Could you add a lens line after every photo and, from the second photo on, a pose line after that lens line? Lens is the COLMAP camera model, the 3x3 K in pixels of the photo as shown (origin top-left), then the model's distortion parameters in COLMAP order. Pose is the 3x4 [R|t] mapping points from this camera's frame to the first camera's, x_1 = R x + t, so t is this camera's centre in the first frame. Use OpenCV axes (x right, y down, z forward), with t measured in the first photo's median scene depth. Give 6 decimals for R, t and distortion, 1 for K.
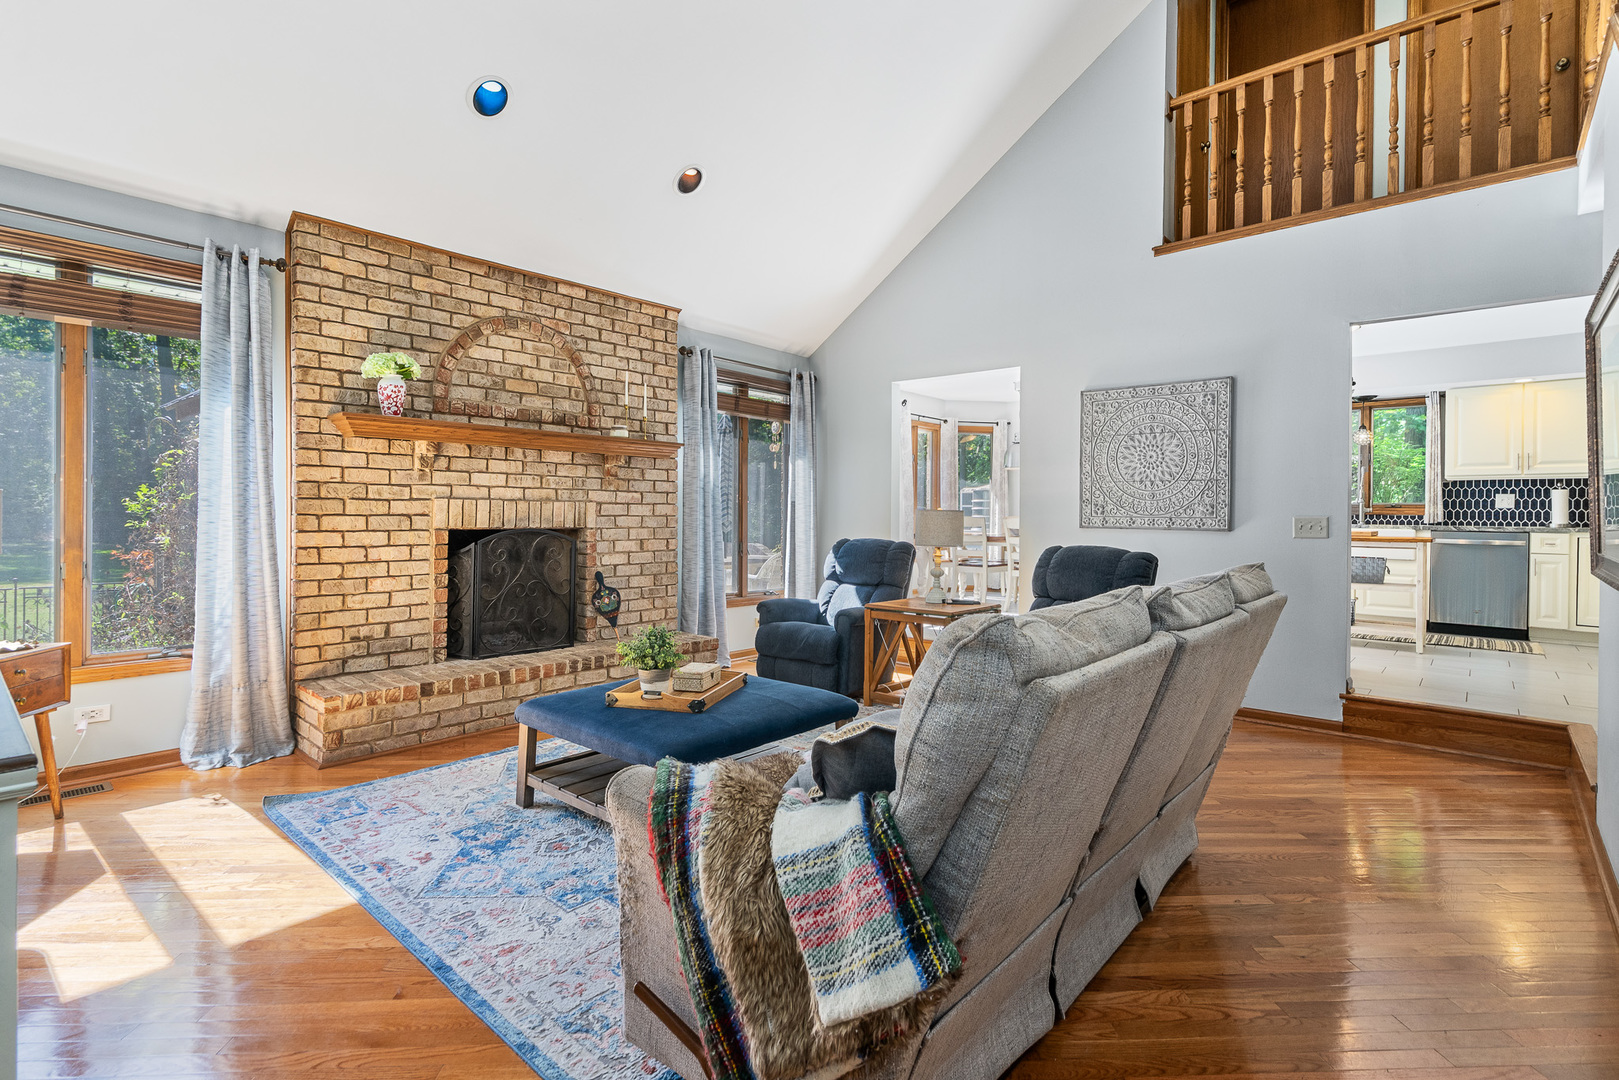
lens RADIAL K [[752.9, 0, 814.6], [0, 752.9, 514.7], [0, 0, 1]] dist [-0.001711, 0.000113]
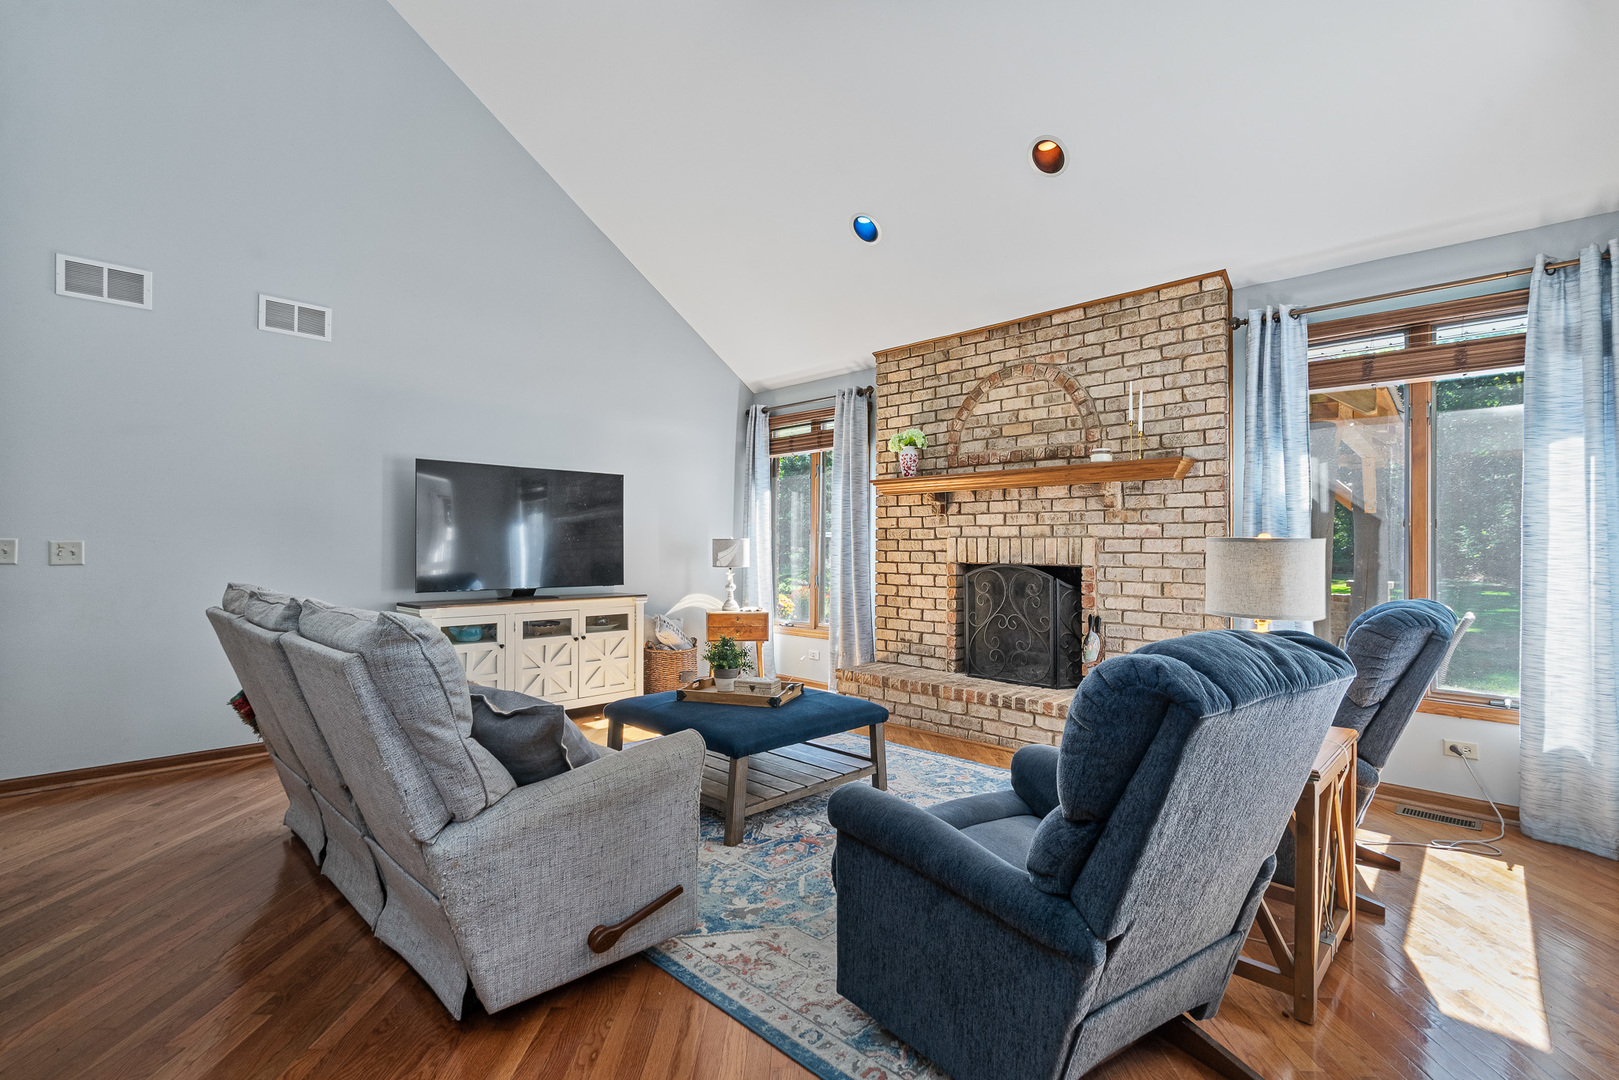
lens RADIAL K [[746.0, 0, 805.7], [0, 746.0, 538.5], [0, 0, 1]] dist [0.000153, 0.000090]
pose [[-0.049431, -0.018699, -0.998602, 0.722609], [-0.005650, 0.999814, -0.018442, 0.003645], [0.998762, 0.004731, -0.049527, 0.820923]]
